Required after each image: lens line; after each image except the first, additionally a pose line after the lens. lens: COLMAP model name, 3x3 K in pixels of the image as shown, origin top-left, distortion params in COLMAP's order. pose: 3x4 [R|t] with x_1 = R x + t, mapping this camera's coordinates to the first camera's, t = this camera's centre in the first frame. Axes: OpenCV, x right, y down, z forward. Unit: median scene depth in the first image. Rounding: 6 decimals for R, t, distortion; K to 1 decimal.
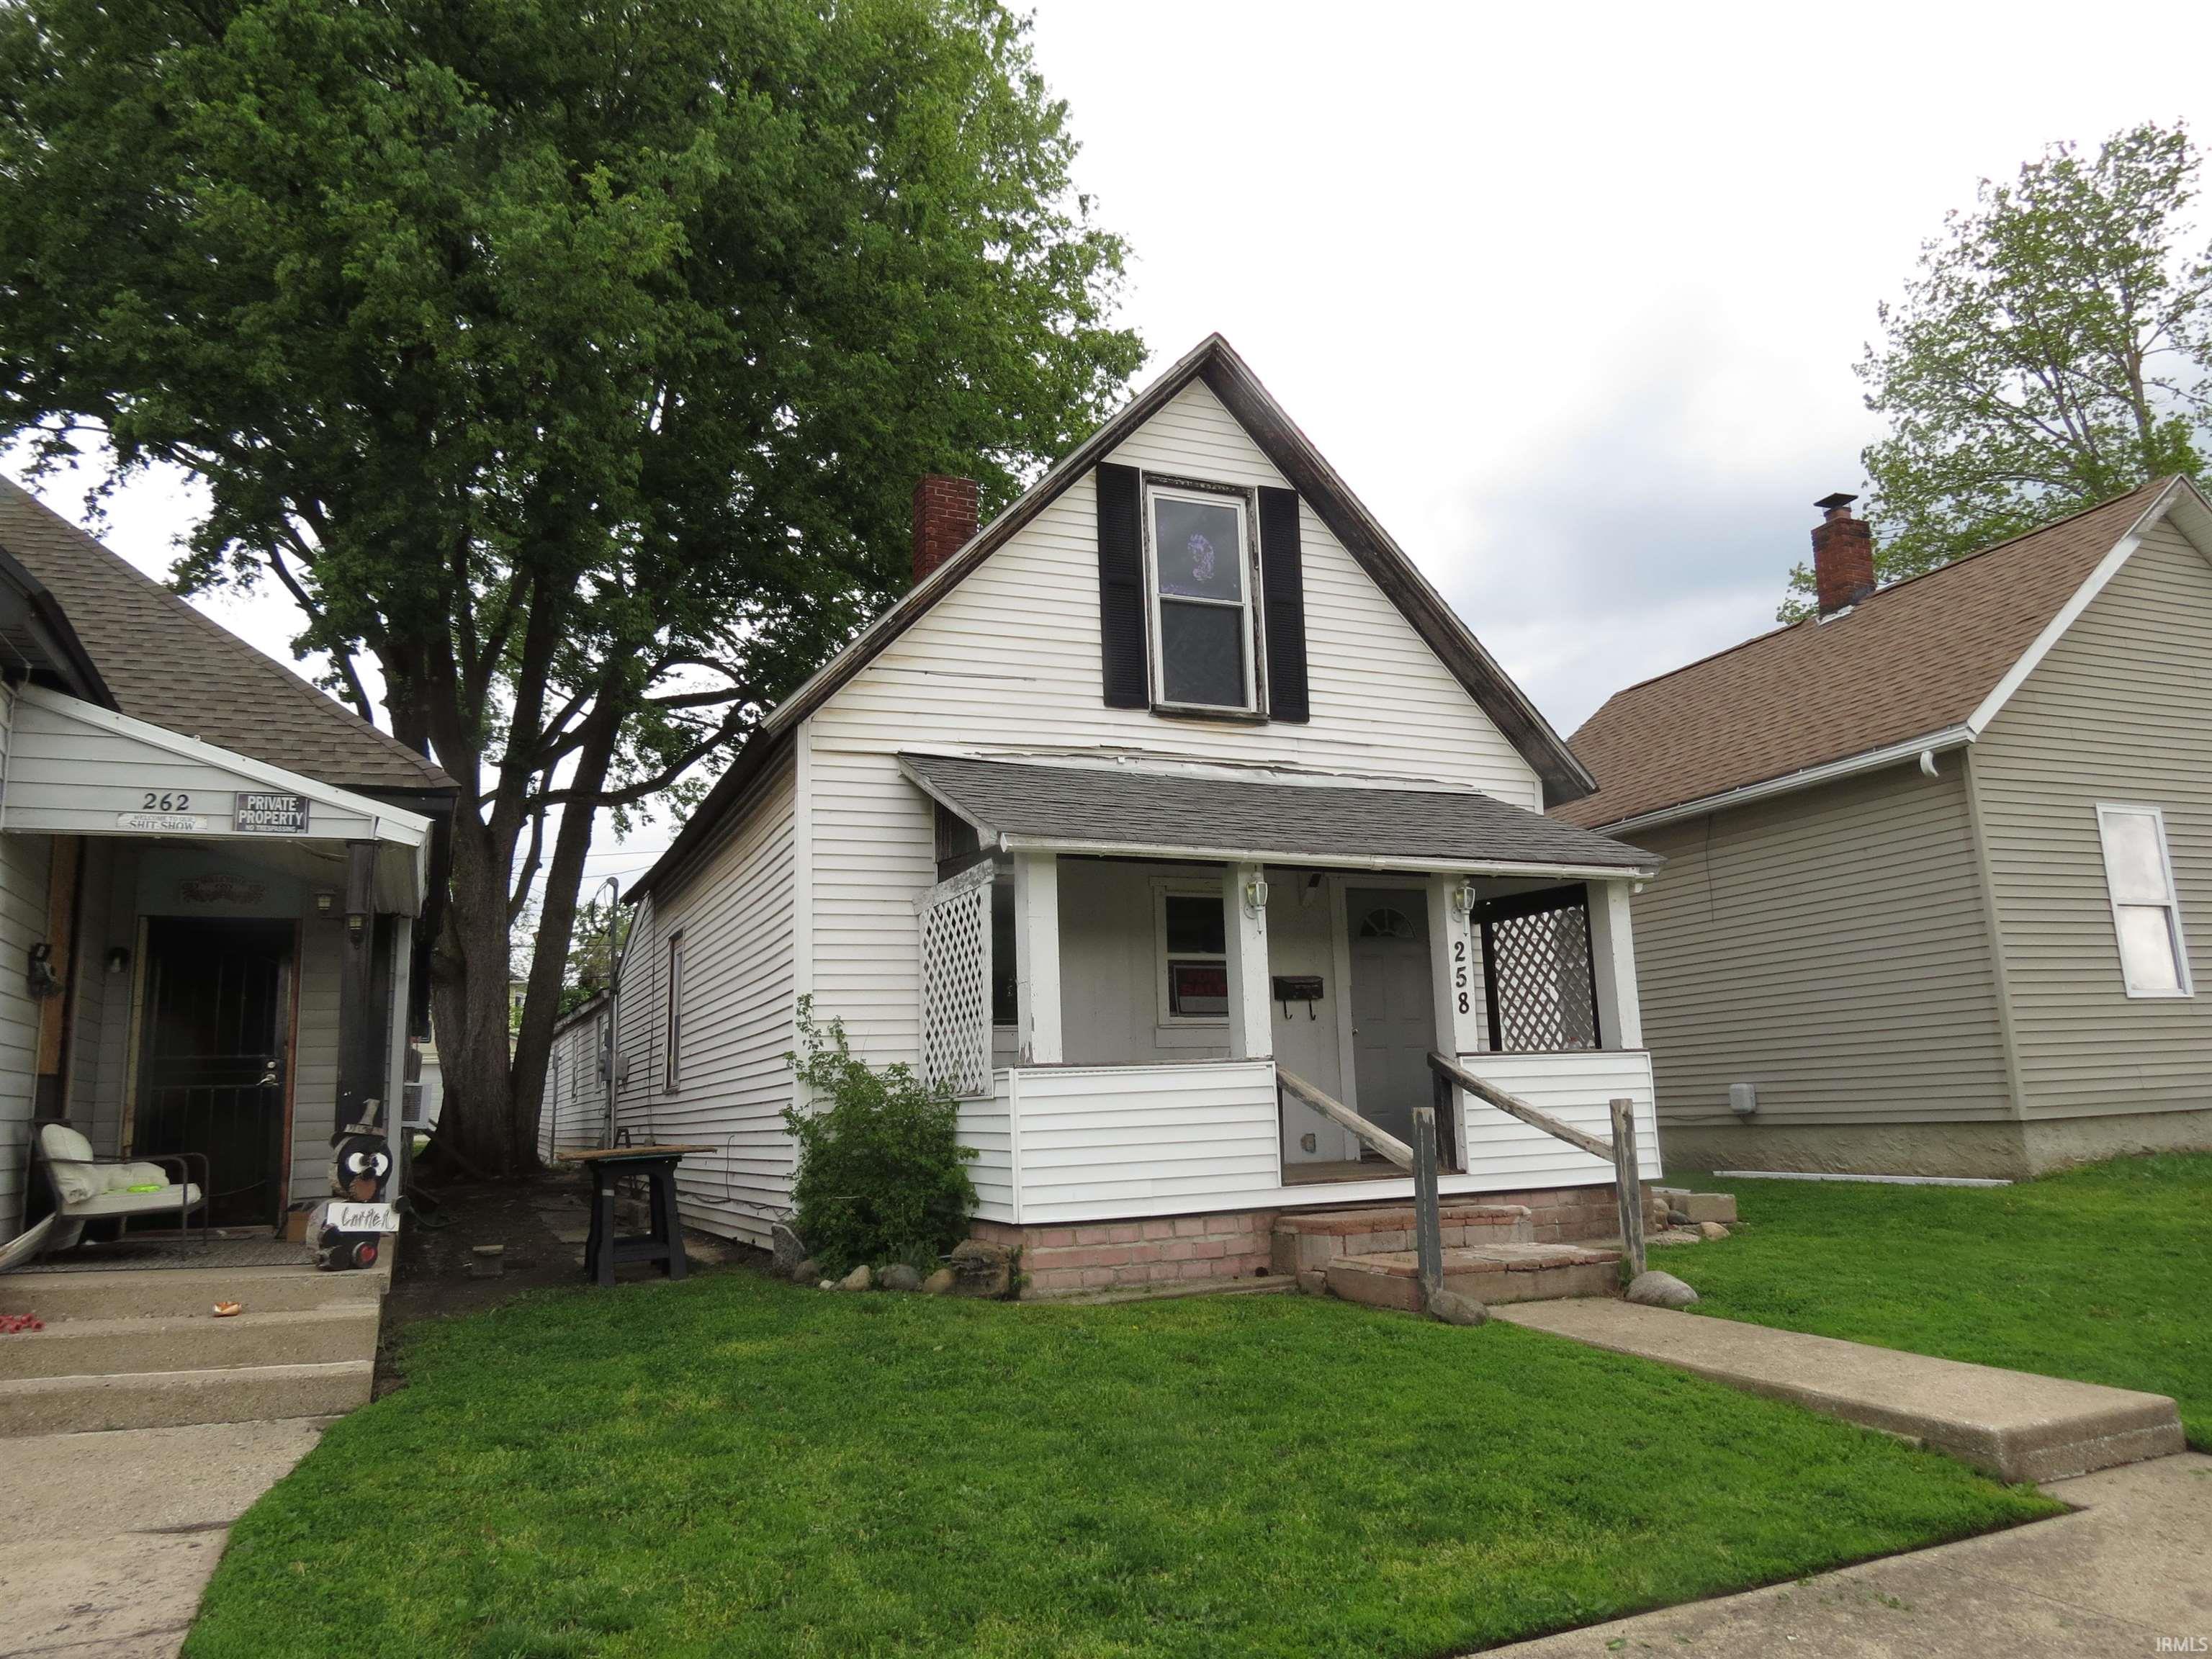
lens RADIAL K [[1567.5, 0, 1105.2], [0, 1567.5, 824.2], [0, 0, 1]] dist [-0.005939, 0.008706]
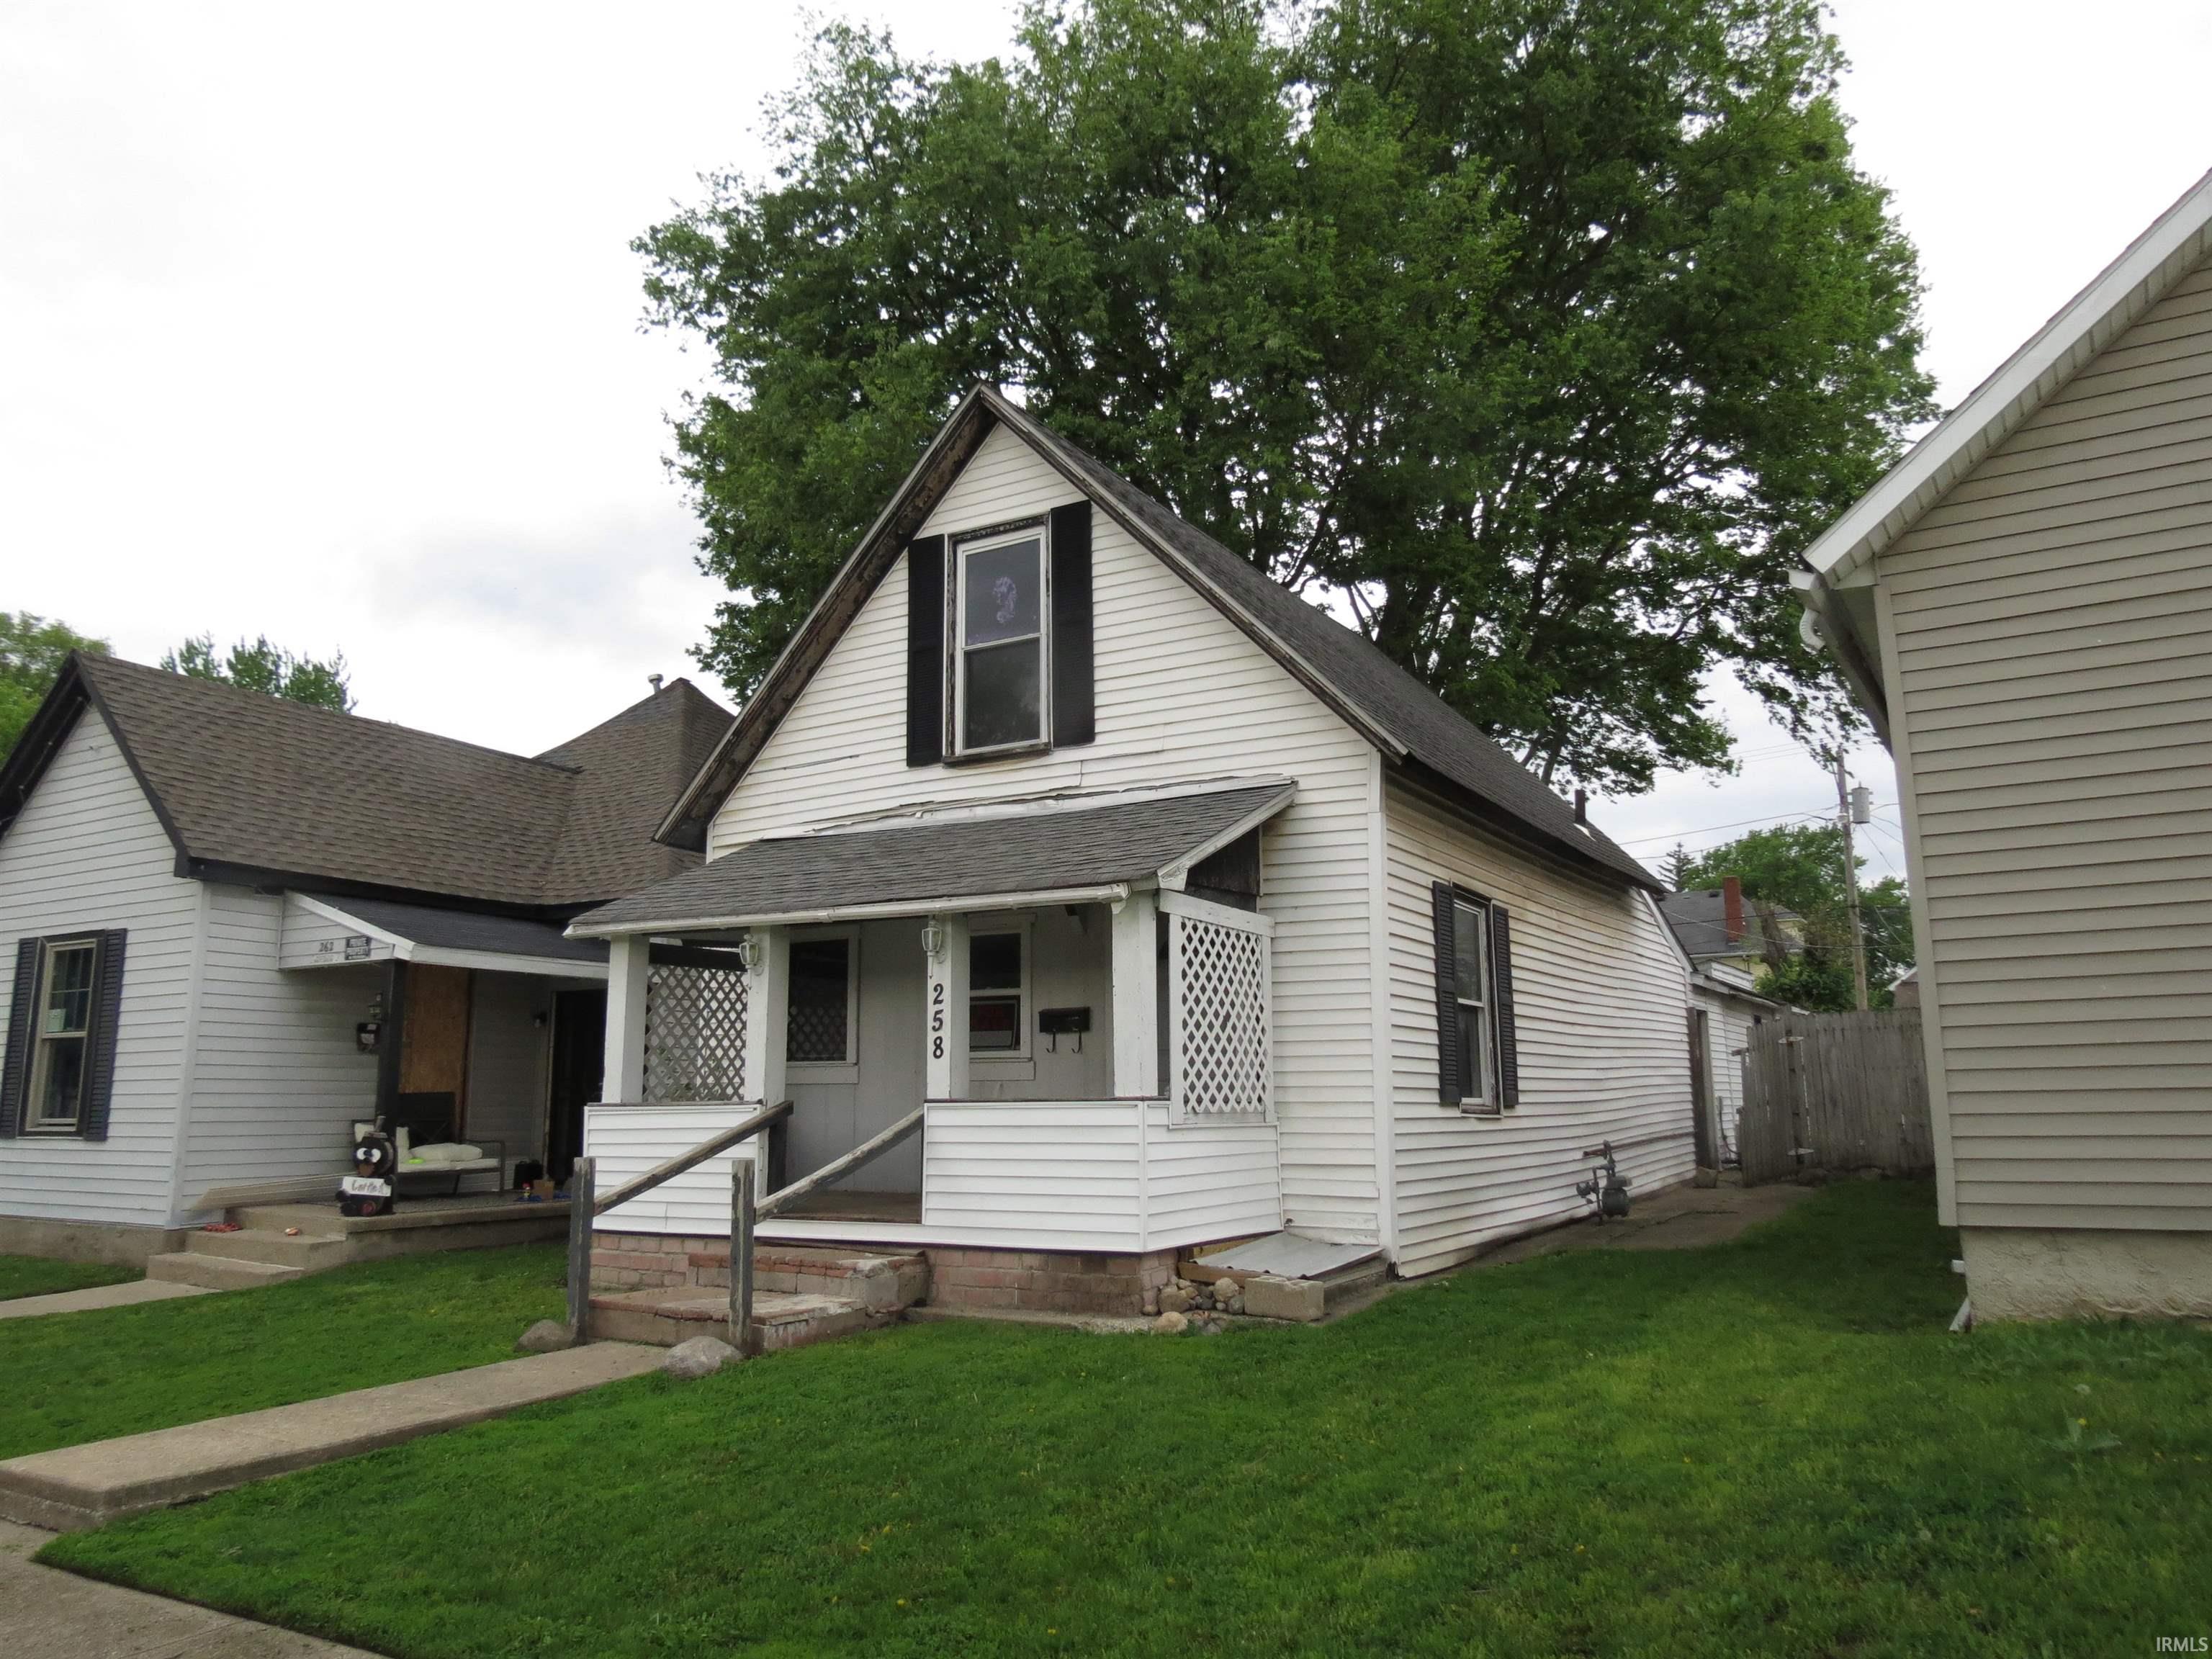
lens RADIAL K [[1567.5, 0, 1107.2], [0, 1567.5, 829.8], [0, 0, 1]] dist [-0.005939, 0.008706]
pose [[0.582751, -0.109656, -0.805218, 0.940481], [0.133471, 0.990314, -0.038267, 0.027596], [0.801615, -0.085173, 0.591743, 0.452976]]
